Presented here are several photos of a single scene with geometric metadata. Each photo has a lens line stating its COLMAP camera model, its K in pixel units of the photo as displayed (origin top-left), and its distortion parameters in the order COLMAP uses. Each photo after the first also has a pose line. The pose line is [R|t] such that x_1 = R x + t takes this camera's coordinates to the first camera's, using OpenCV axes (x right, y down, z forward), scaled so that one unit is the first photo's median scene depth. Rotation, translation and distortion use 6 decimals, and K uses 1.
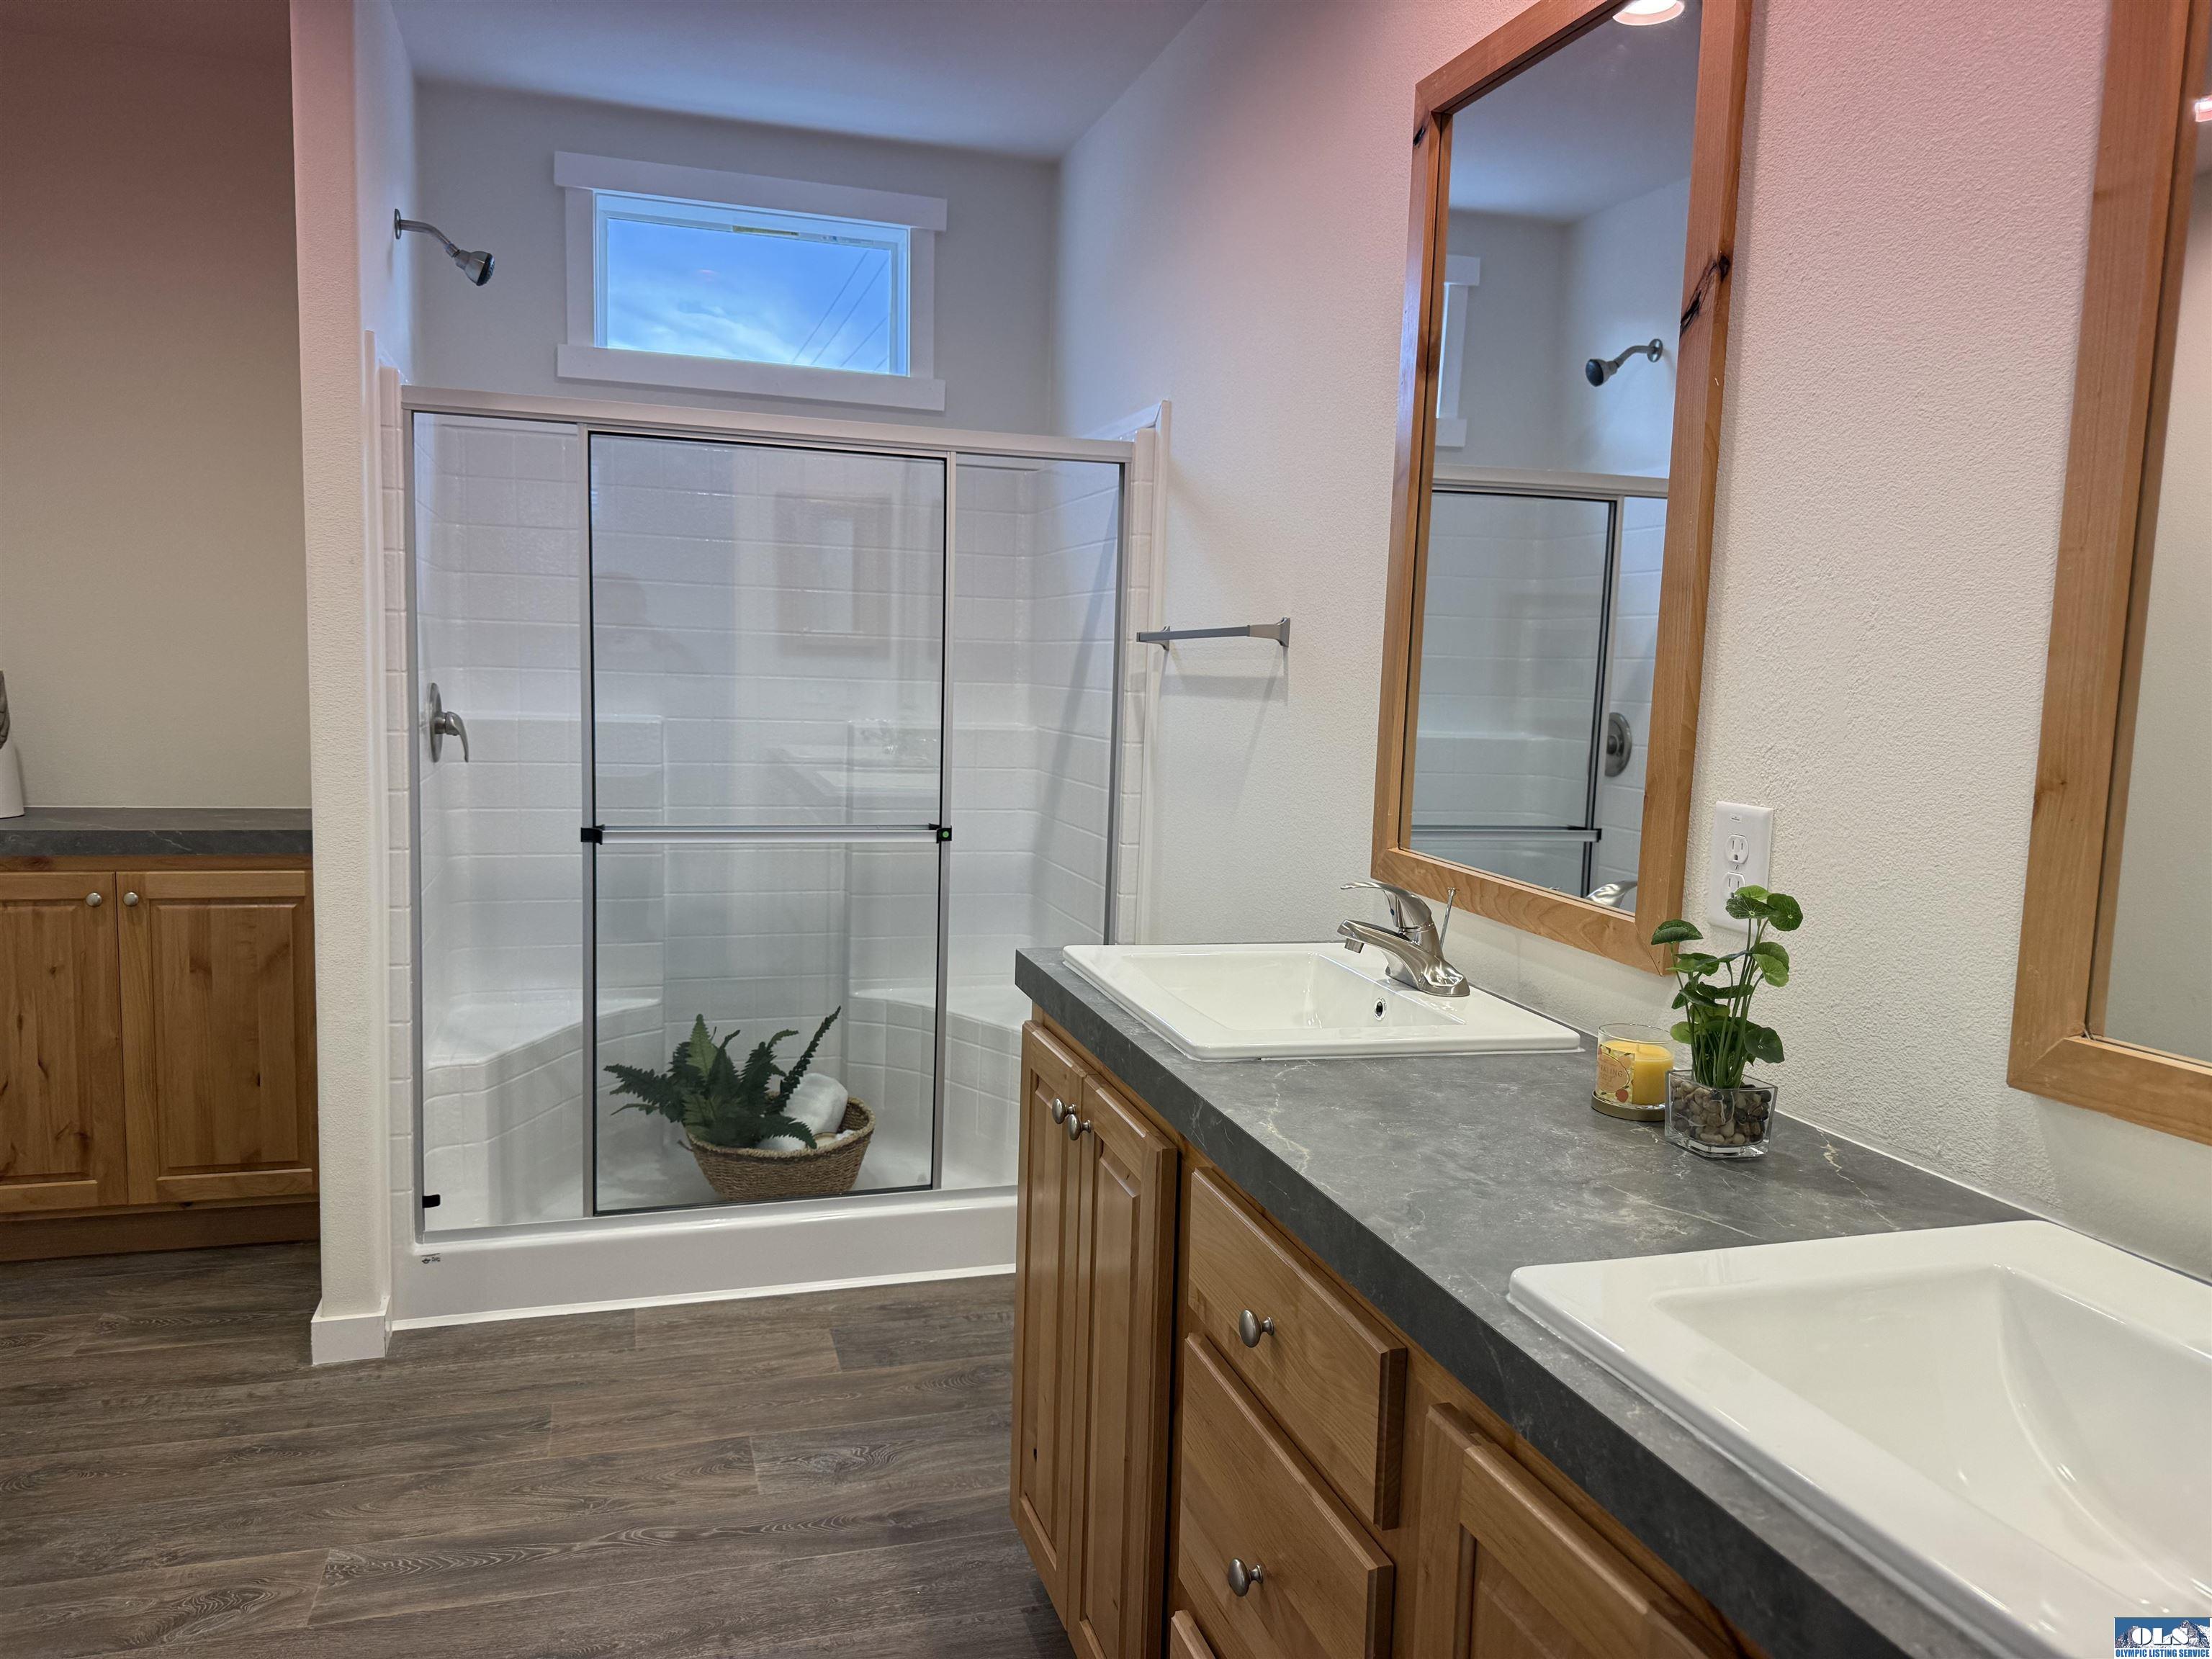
lens RADIAL K [[1560.4, 0, 1096.2], [0, 1560.4, 834.5], [0, 0, 1]] dist [0.109910, -0.160278]
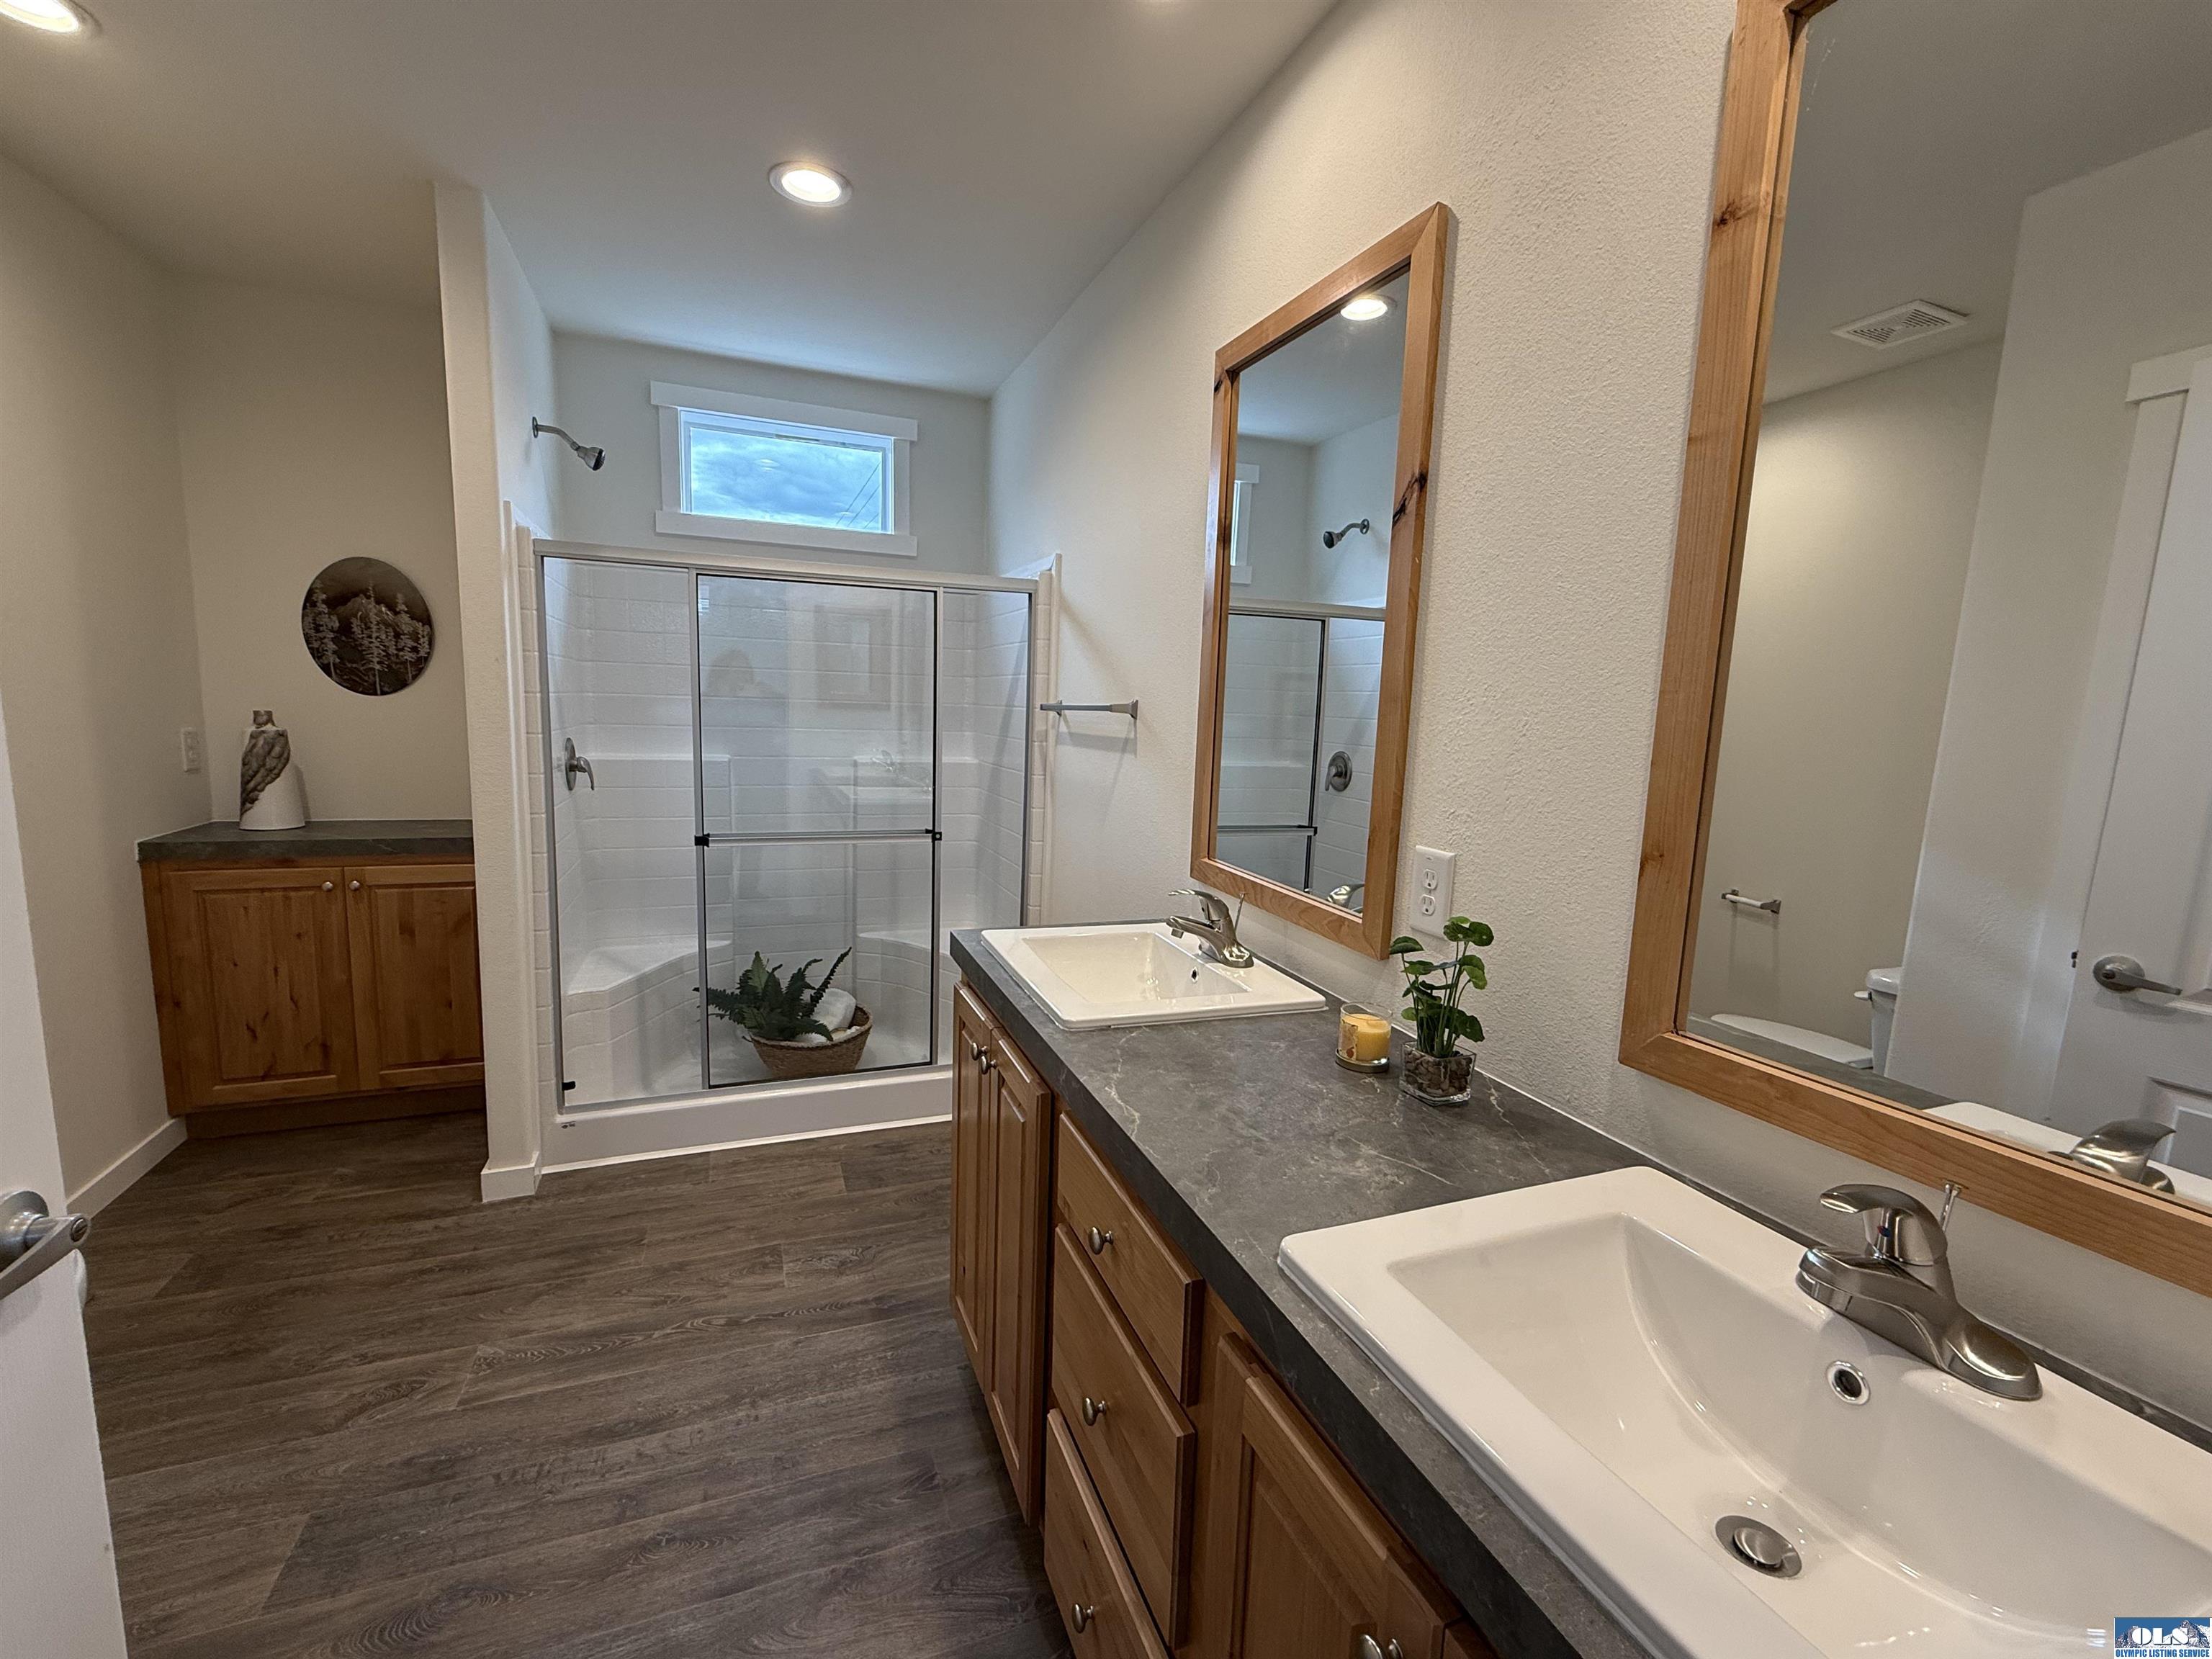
lens RADIAL K [[942.1, 0, 1106.0], [0, 942.1, 829.5], [0, 0, 1]] dist [-0.001231, -0.000858]
pose [[0.996990, -0.005600, 0.077334, 0.023280], [0.003631, 0.999666, 0.025574, -0.038267], [-0.077451, -0.025217, 0.996677, 0.095591]]
